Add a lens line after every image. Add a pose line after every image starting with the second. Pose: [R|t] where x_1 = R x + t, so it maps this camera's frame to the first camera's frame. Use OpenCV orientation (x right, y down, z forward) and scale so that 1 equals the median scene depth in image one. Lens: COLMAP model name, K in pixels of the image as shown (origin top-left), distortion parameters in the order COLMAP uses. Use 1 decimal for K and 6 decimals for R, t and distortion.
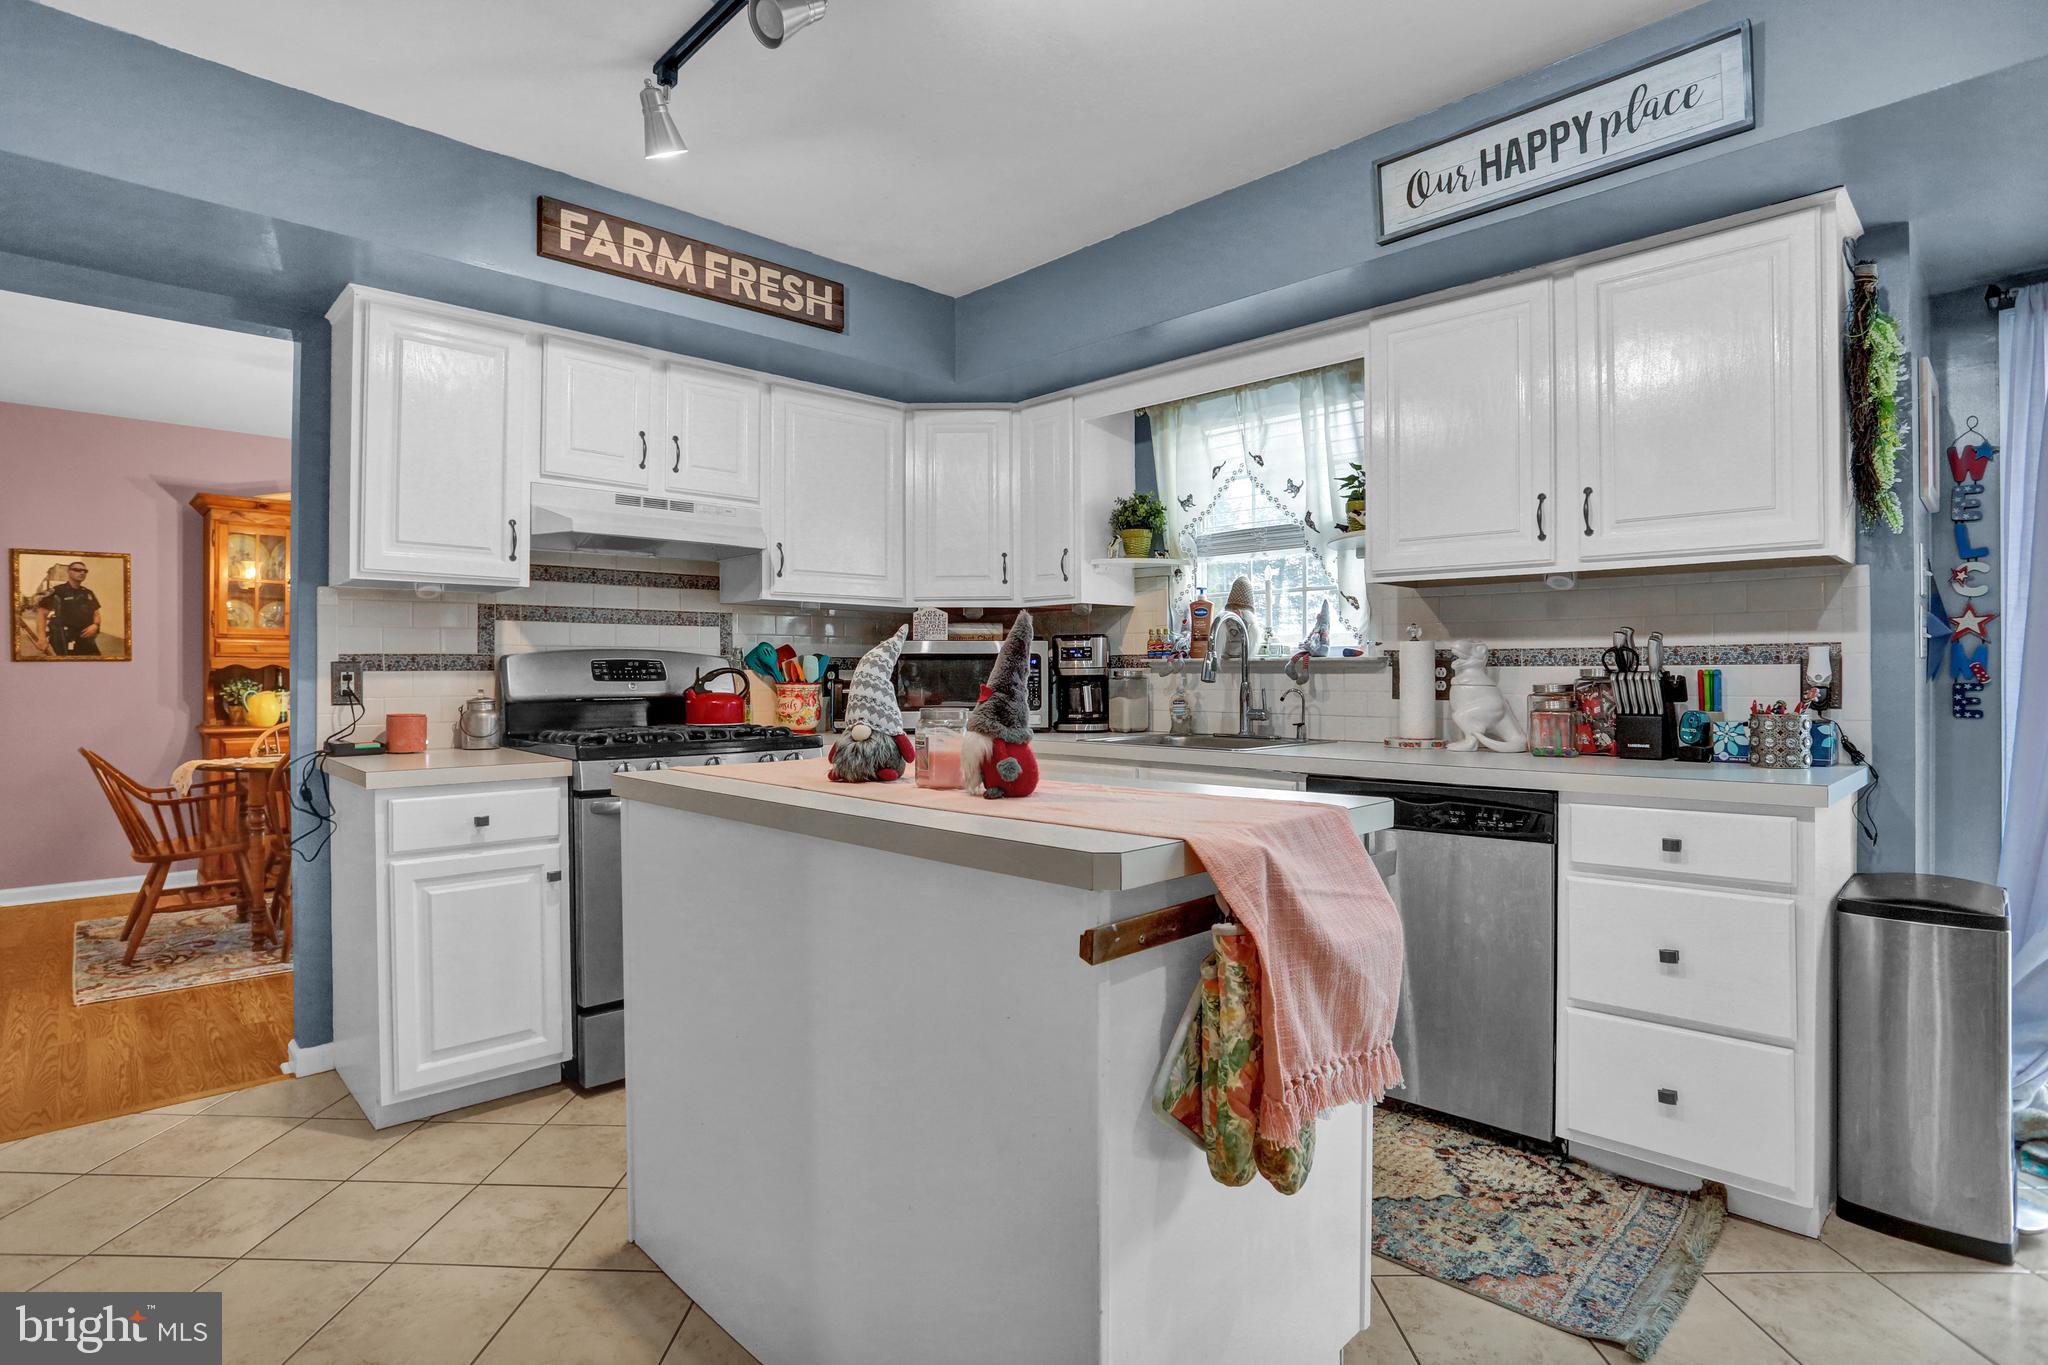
lens RADIAL K [[1039.4, 0, 992.5], [0, 1039.4, 666.3], [0, 0, 1]] dist [-0.092624, 0.040862]
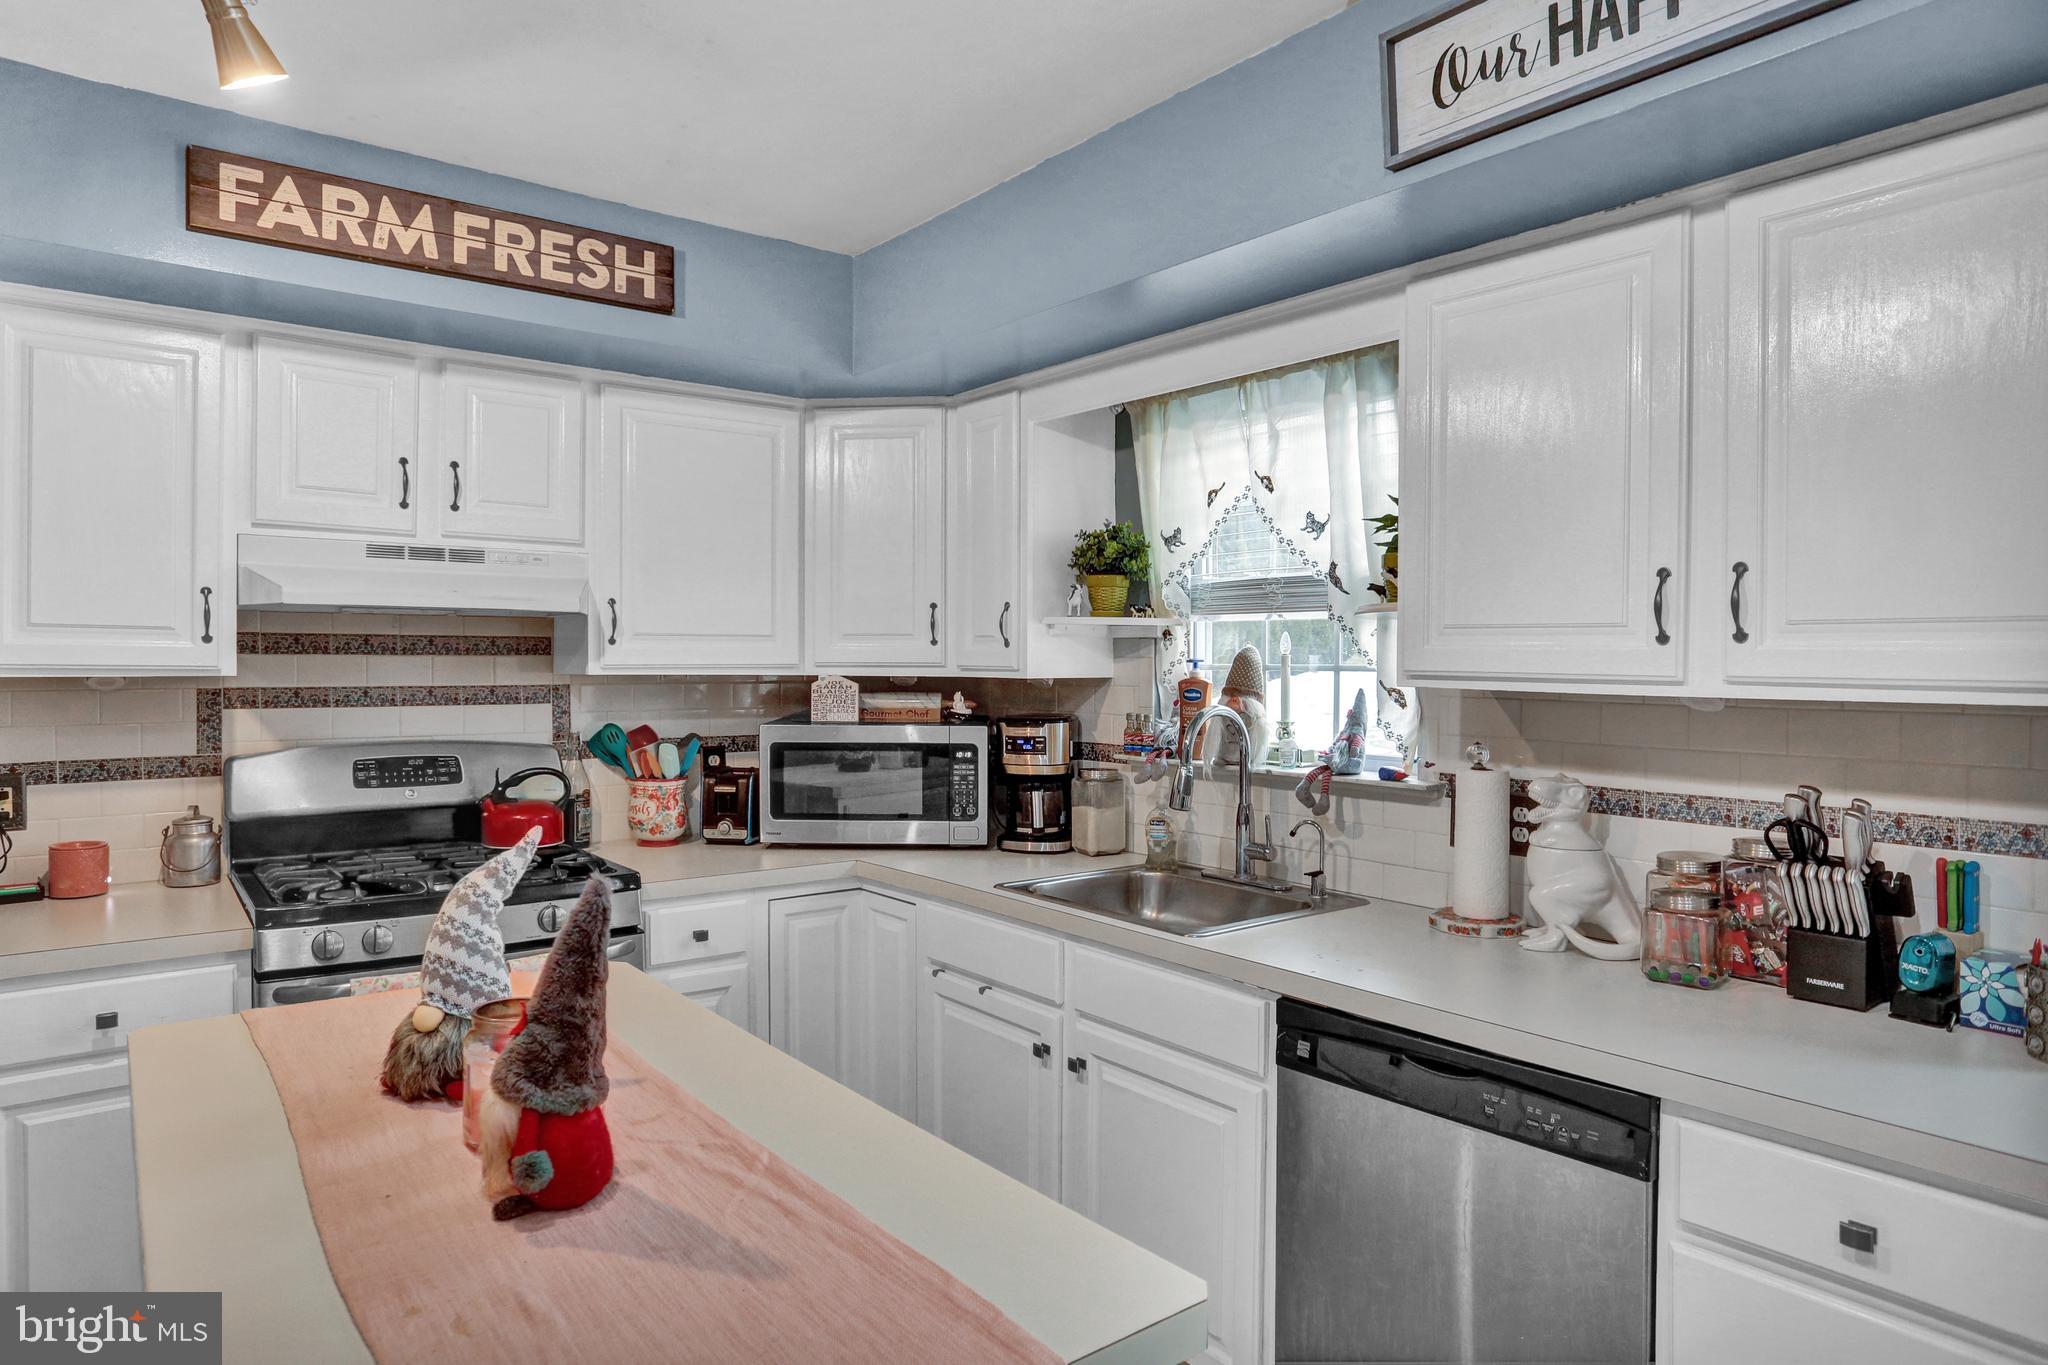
lens RADIAL K [[1201.9, 0, 979.8], [0, 1201.9, 661.0], [0, 0, 1]] dist [-0.074144, 0.040609]
pose [[0.994265, 0.007768, -0.106659, 0.165038], [-0.006681, 0.999922, 0.010542, -0.094961], [0.106733, -0.009769, 0.994240, 0.196259]]
